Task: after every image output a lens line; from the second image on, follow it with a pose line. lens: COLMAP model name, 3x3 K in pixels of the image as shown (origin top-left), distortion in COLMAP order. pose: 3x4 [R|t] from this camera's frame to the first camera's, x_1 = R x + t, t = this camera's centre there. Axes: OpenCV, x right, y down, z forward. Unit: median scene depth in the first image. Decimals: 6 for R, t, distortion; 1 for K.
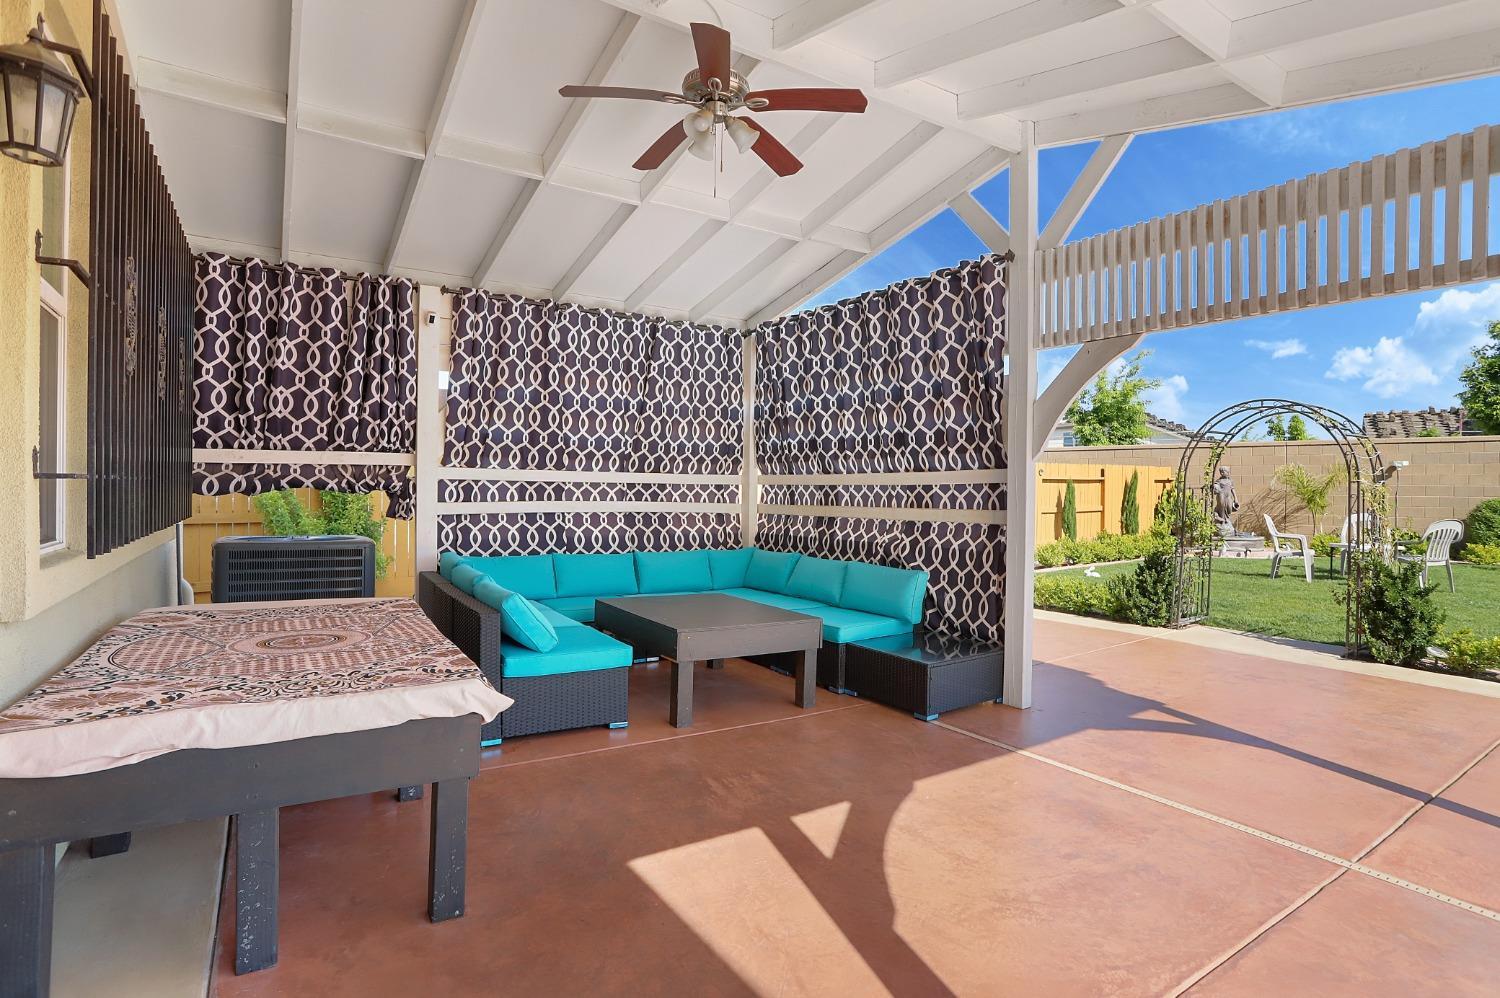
lens RADIAL K [[755.1, 0, 748.8], [0, 755.1, 495.7], [0, 0, 1]] dist [-0.042232, 0.014157]
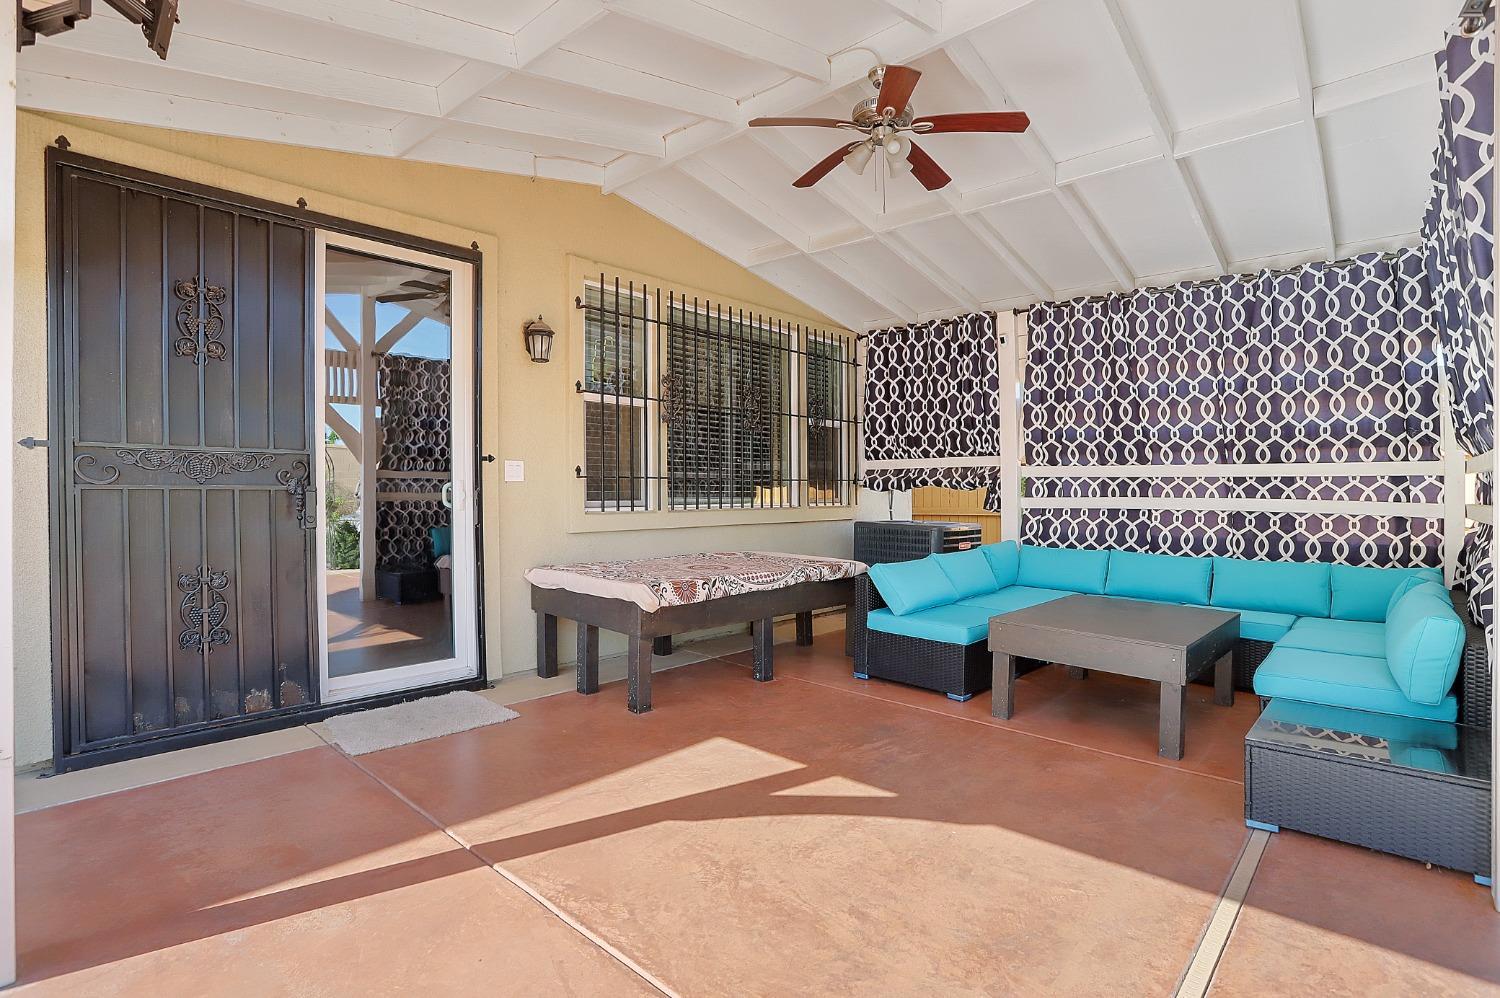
lens RADIAL K [[755.1, 0, 781.1], [0, 755.1, 491.1], [0, 0, 1]] dist [-0.042232, 0.014157]
pose [[0.253526, -0.007379, -0.967300, 0.586356], [-0.010573, 0.999890, -0.010399, 0.015077], [0.967271, 0.012864, 0.253420, 0.342566]]
